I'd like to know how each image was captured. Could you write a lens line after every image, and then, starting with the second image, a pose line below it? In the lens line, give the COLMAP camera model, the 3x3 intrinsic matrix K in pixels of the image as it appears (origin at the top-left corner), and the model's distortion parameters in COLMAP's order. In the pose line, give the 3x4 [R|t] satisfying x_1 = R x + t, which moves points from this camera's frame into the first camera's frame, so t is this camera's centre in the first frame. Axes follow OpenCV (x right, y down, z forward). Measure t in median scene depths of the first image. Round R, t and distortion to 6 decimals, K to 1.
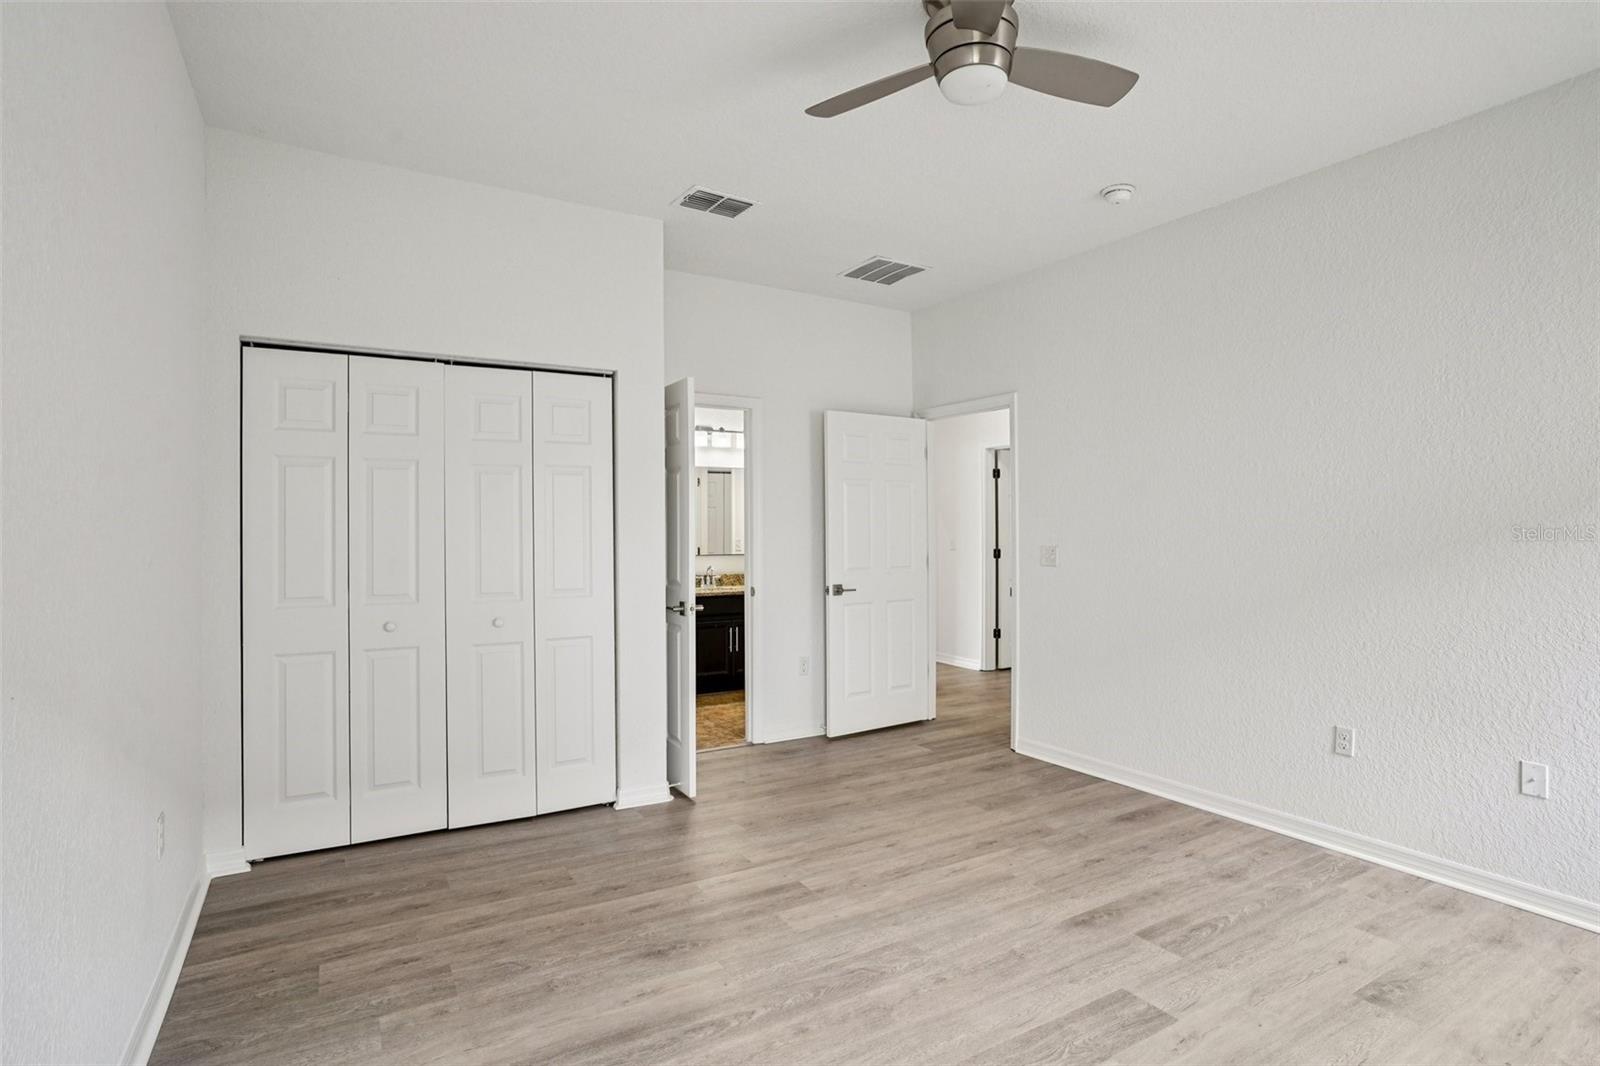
lens RADIAL K [[785.2, 0, 800.3], [0, 785.2, 533.8], [0, 0, 1]] dist [-0.067985, 0.025863]
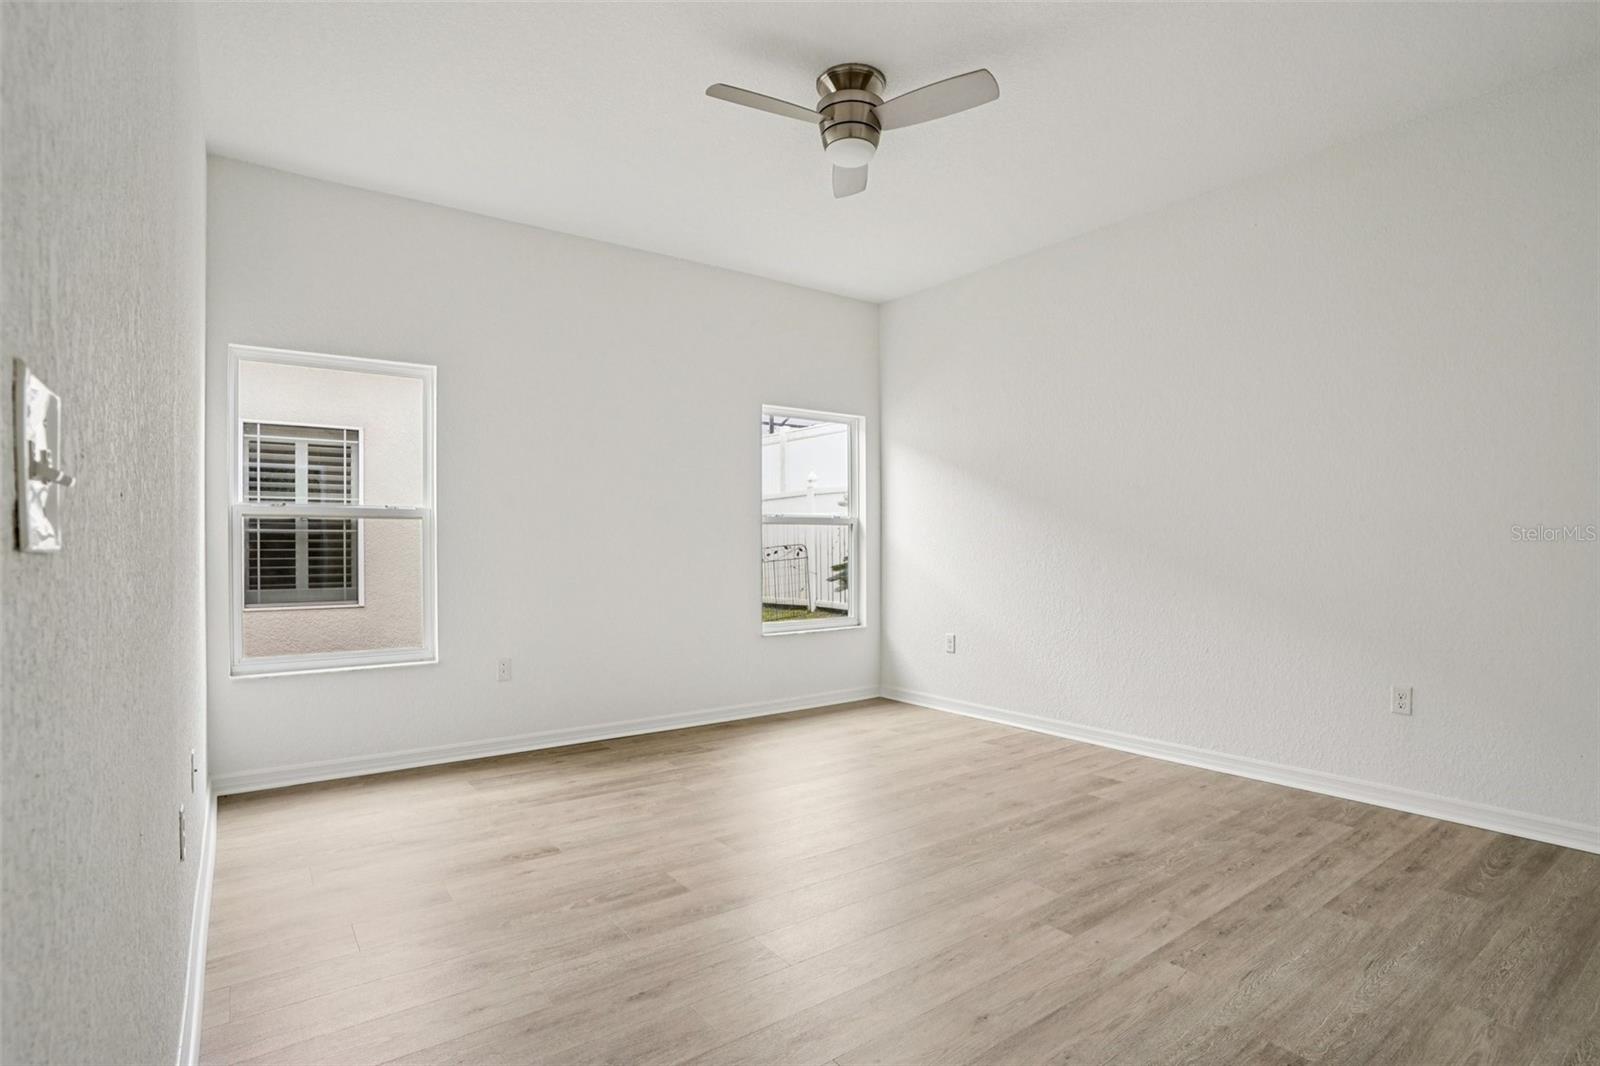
lens RADIAL K [[785.2, 0, 800.5], [0, 785.2, 536.2], [0, 0, 1]] dist [-0.067985, 0.025863]
pose [[-0.995090, 0.006129, -0.098781, 0.371775], [0.006885, 0.999950, -0.007316, 0.067833], [0.098731, -0.007960, -0.995082, 1.915102]]
